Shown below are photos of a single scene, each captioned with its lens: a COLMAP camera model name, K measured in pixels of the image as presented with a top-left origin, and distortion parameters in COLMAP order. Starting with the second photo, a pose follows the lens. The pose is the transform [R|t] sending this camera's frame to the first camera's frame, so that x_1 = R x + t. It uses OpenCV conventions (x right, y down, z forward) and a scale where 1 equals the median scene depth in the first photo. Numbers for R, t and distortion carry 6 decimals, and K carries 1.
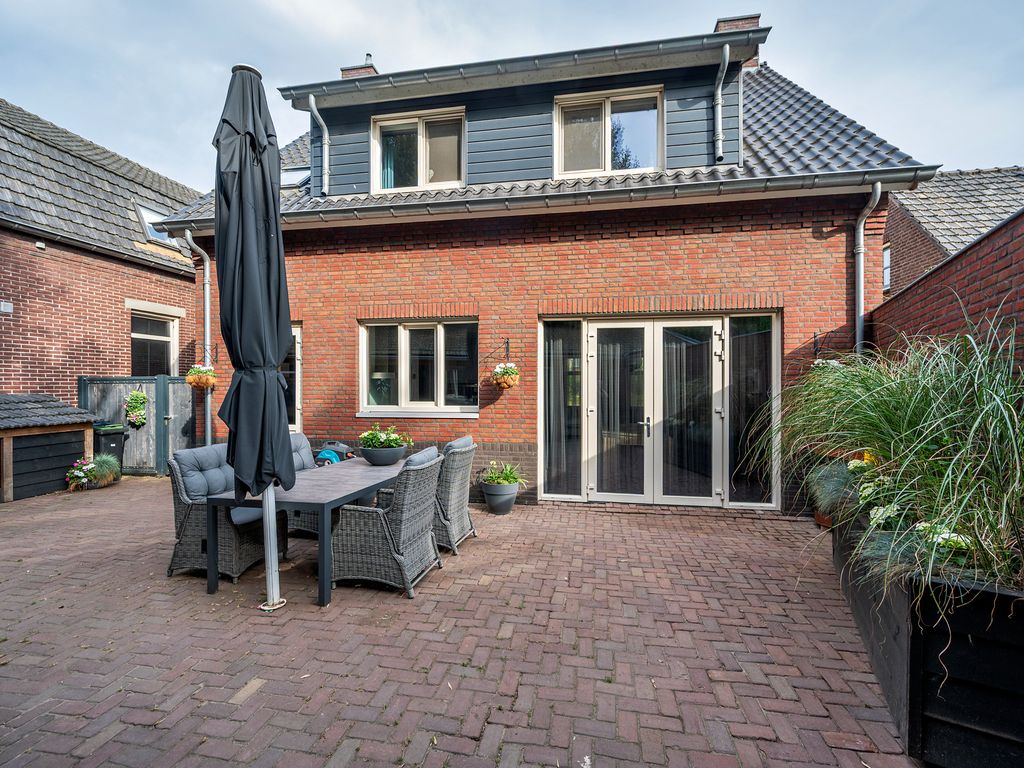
lens RADIAL K [[462.1, 0, 510.4], [0, 462.1, 389.9], [0, 0, 1]] dist [-0.002222, 0.000045]
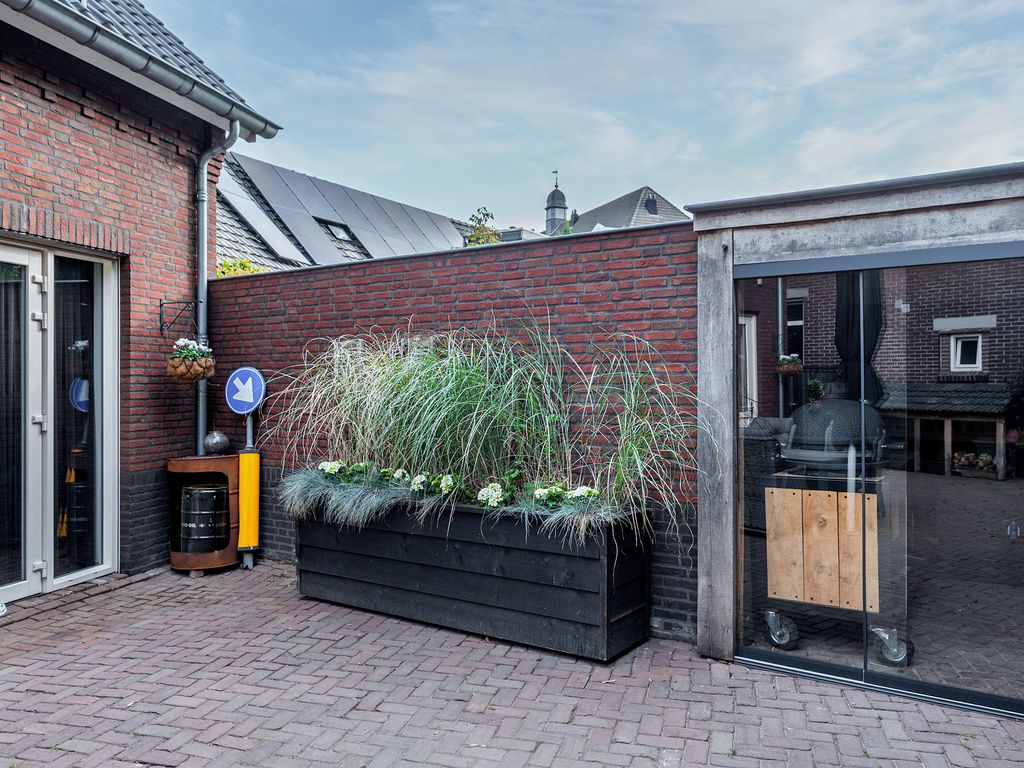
lens RADIAL K [[782.2, 0, 512.0], [0, 782.2, 384.0], [0, 0, 1]] dist [-0.000933, -0.000295]
pose [[0.090556, -0.001634, 0.995890, -0.455558], [0.011469, 0.999934, 0.000598, 0.008441], [-0.995825, 0.011368, 0.090569, 0.366486]]
